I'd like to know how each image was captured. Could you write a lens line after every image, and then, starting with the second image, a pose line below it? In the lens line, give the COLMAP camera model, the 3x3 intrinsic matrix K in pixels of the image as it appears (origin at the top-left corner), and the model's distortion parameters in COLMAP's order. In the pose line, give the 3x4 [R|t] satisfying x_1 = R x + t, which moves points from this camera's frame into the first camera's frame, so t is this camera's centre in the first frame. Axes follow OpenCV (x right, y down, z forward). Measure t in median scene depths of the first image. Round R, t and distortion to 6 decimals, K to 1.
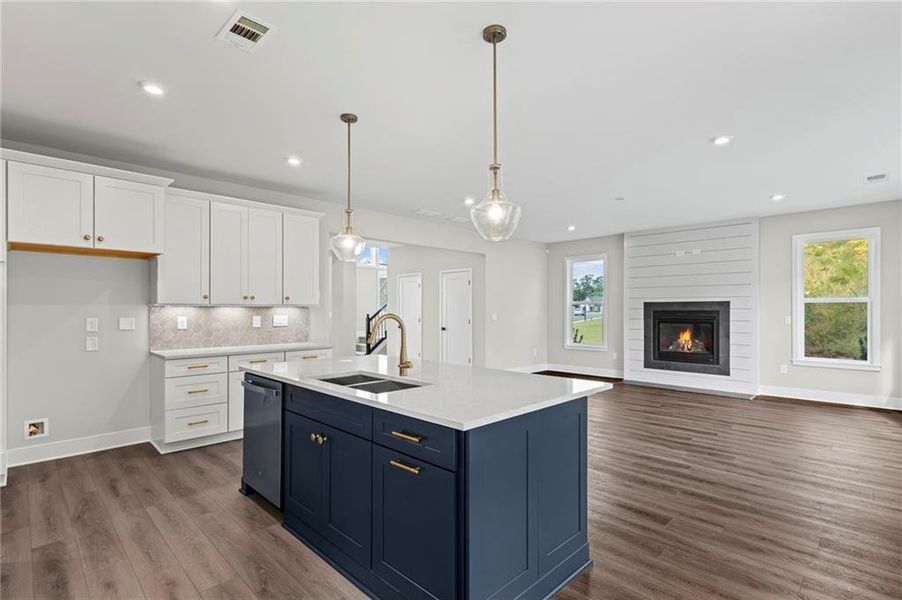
lens RADIAL K [[412.0, 0, 451.0], [0, 412.0, 300.0], [0, 0, 1]] dist [0.016274, 0.000194]
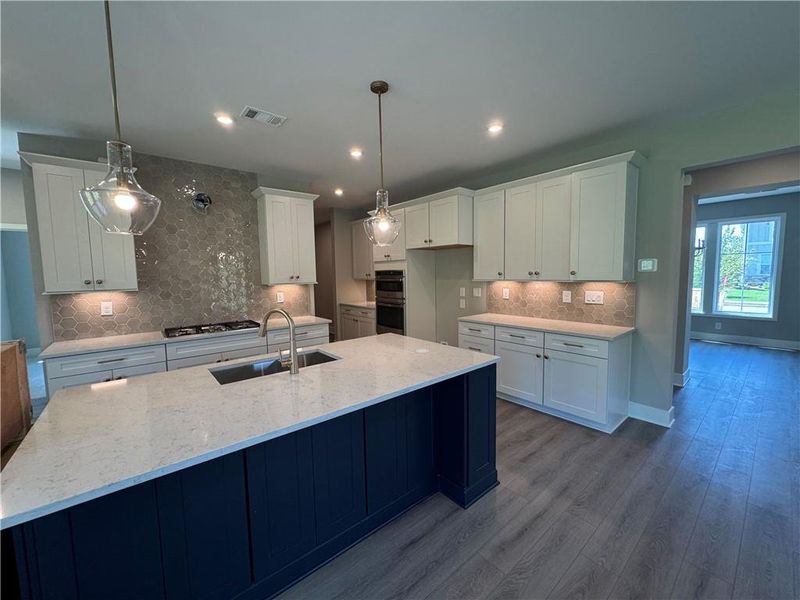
lens RADIAL K [[323.3, 0, 400.0], [0, 323.3, 300.0], [0, 0, 1]] dist [0.000253, 0.003370]
pose [[-0.088465, 0.088557, -0.992135, 0.347751], [0.040722, 0.995529, 0.085229, -0.022599], [0.995247, -0.032862, -0.091675, 0.762232]]
